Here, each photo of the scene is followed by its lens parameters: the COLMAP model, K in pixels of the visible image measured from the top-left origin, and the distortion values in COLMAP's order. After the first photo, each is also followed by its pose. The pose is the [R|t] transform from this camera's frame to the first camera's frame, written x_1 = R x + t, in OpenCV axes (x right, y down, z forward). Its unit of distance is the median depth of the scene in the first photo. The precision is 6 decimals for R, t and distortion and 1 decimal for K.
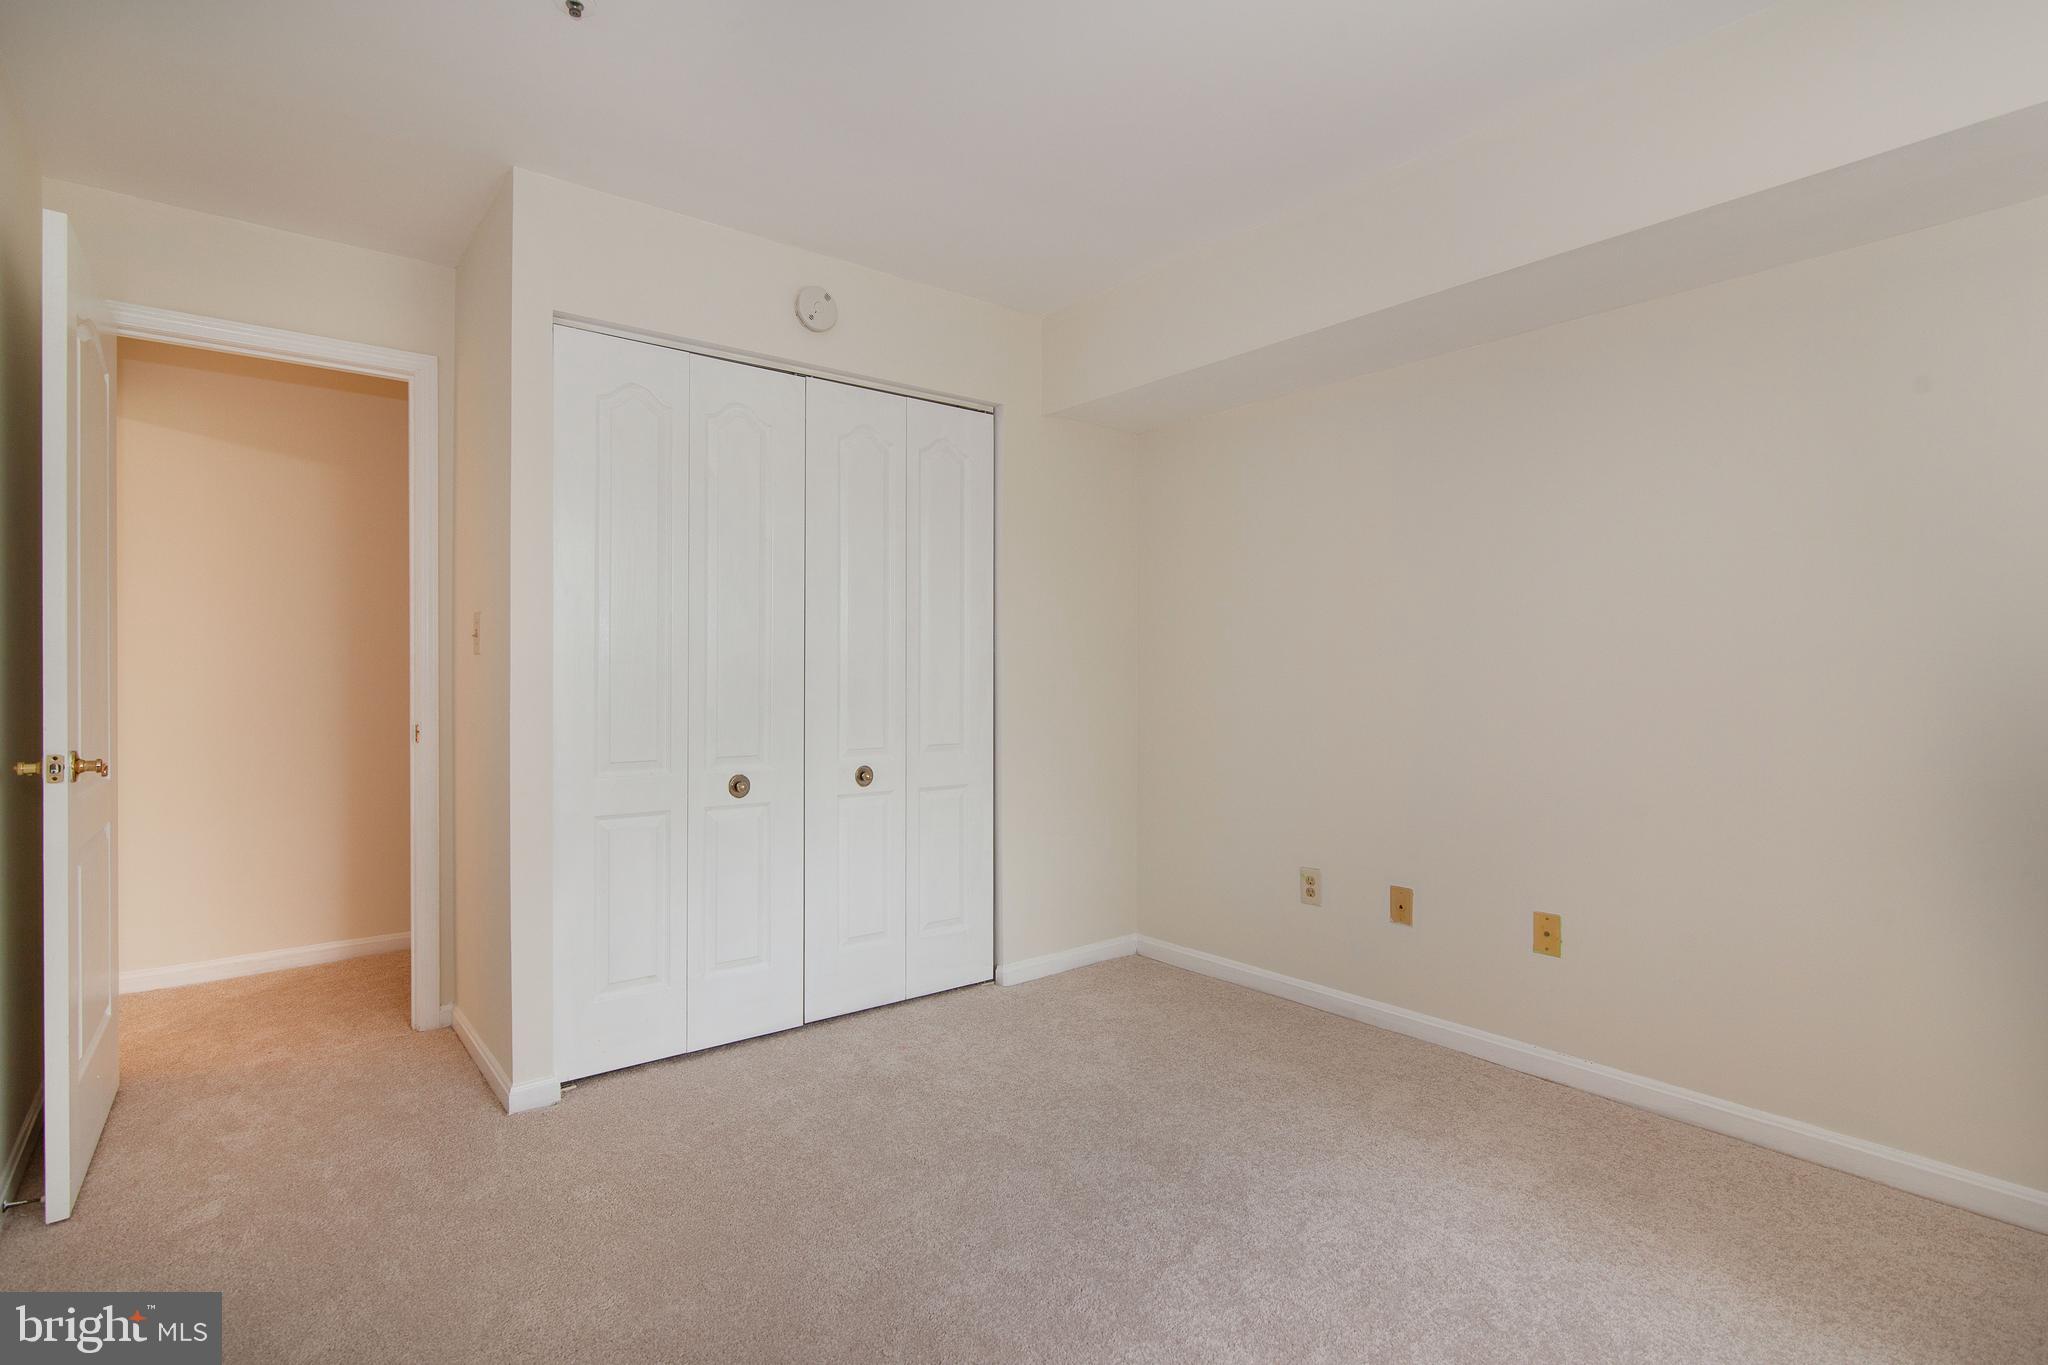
lens RADIAL K [[970.5, 0, 1016.4], [0, 970.5, 677.8], [0, 0, 1]] dist [0.009672, -0.001732]
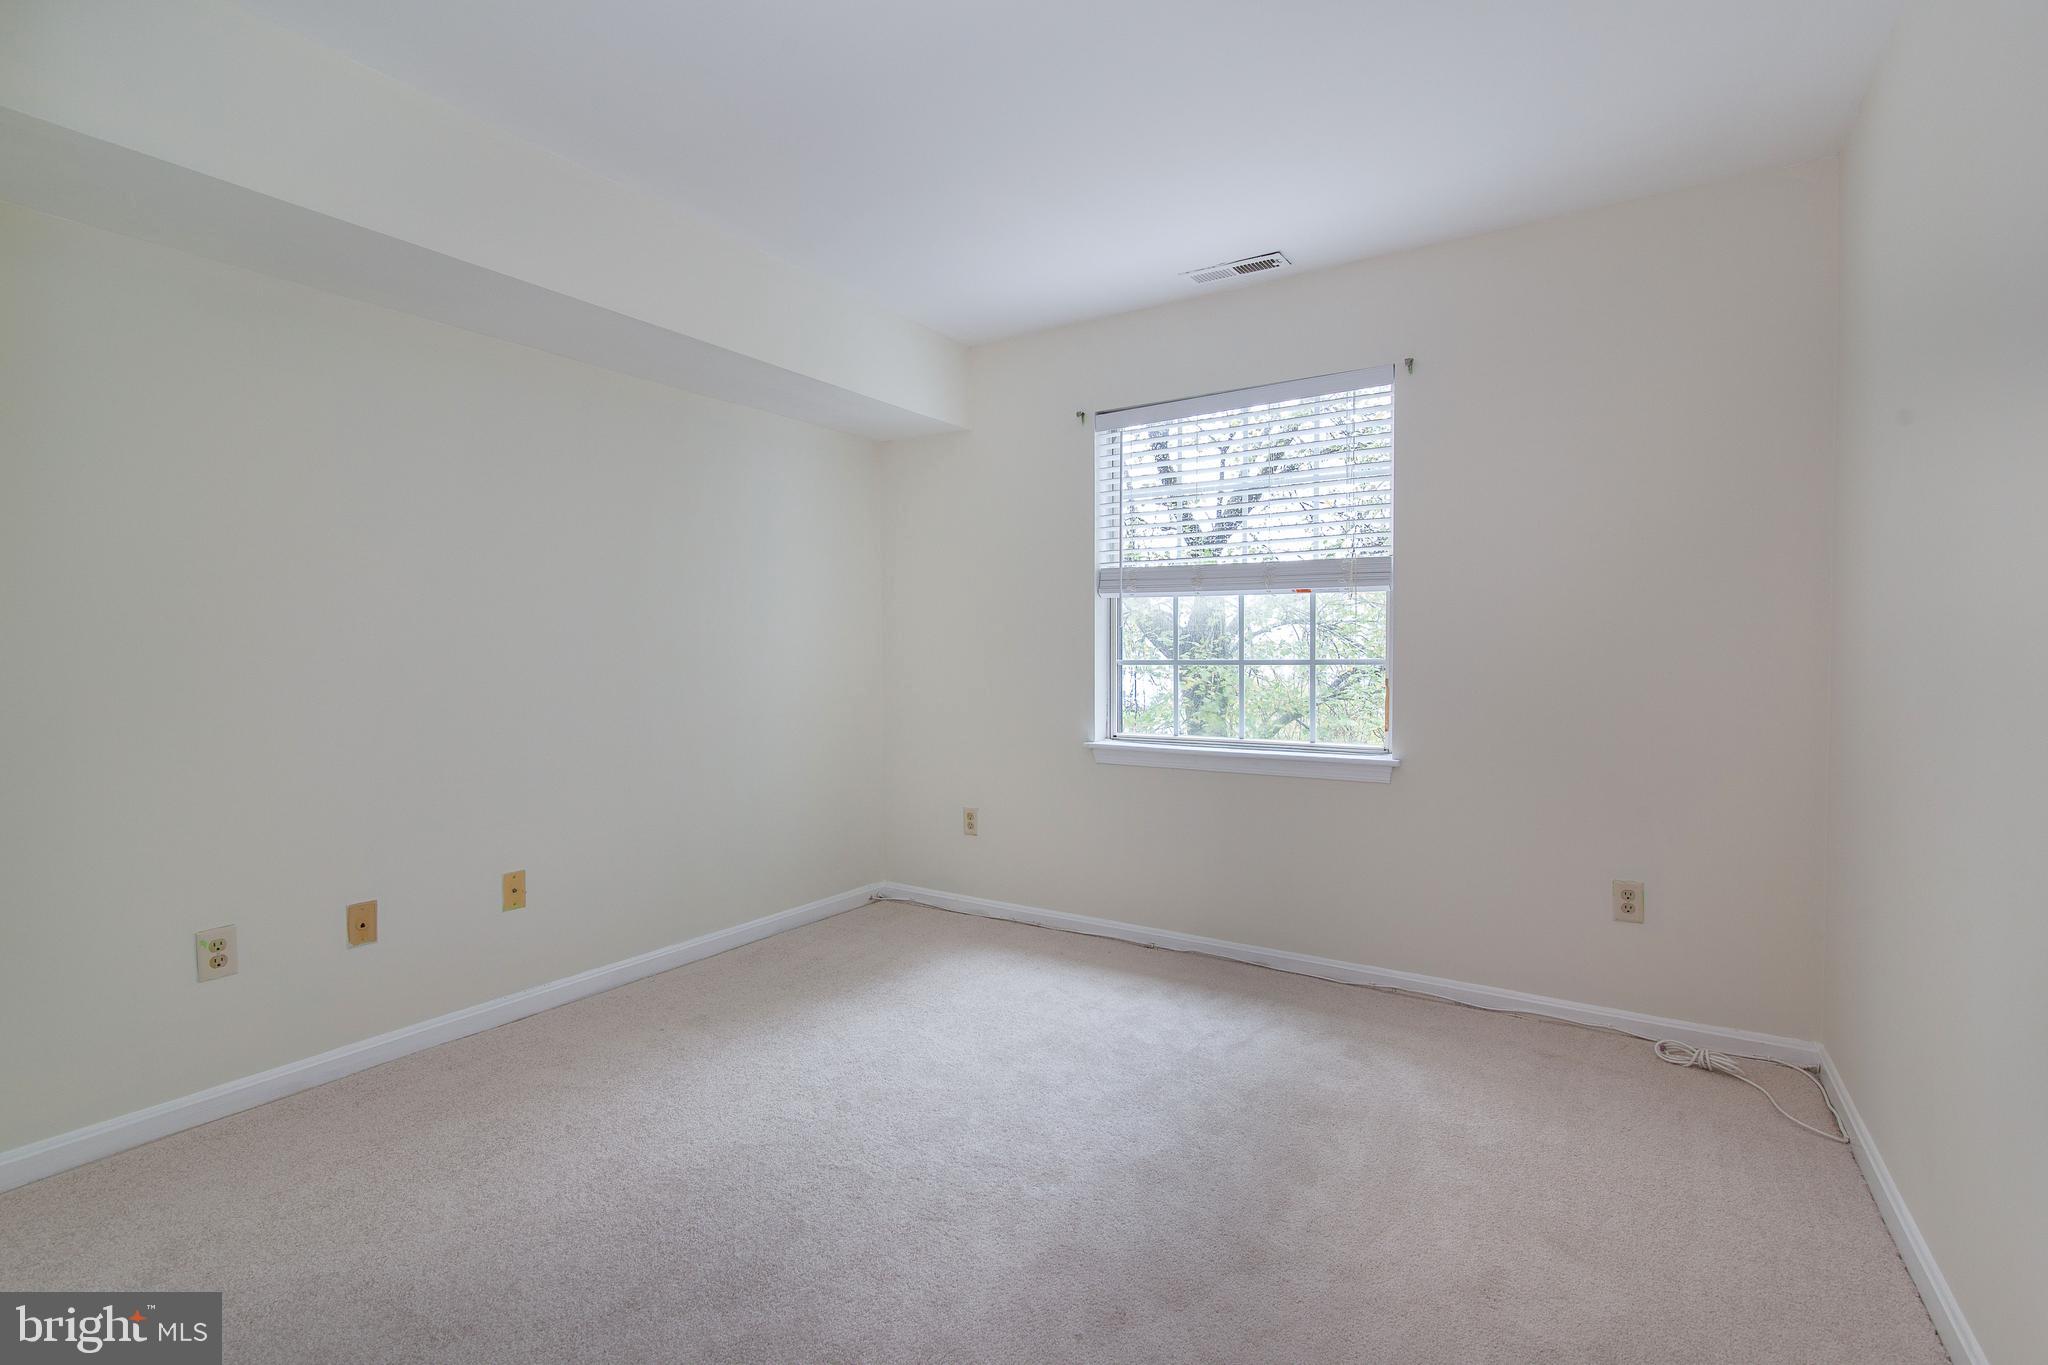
lens RADIAL K [[970.5, 0, 1019.1], [0, 970.5, 674.7], [0, 0, 1]] dist [0.009672, -0.001732]
pose [[-0.319138, -0.024555, 0.947390, -0.622960], [0.002799, 0.999635, 0.026852, -0.010894], [-0.947704, 0.011221, -0.318953, 0.728939]]
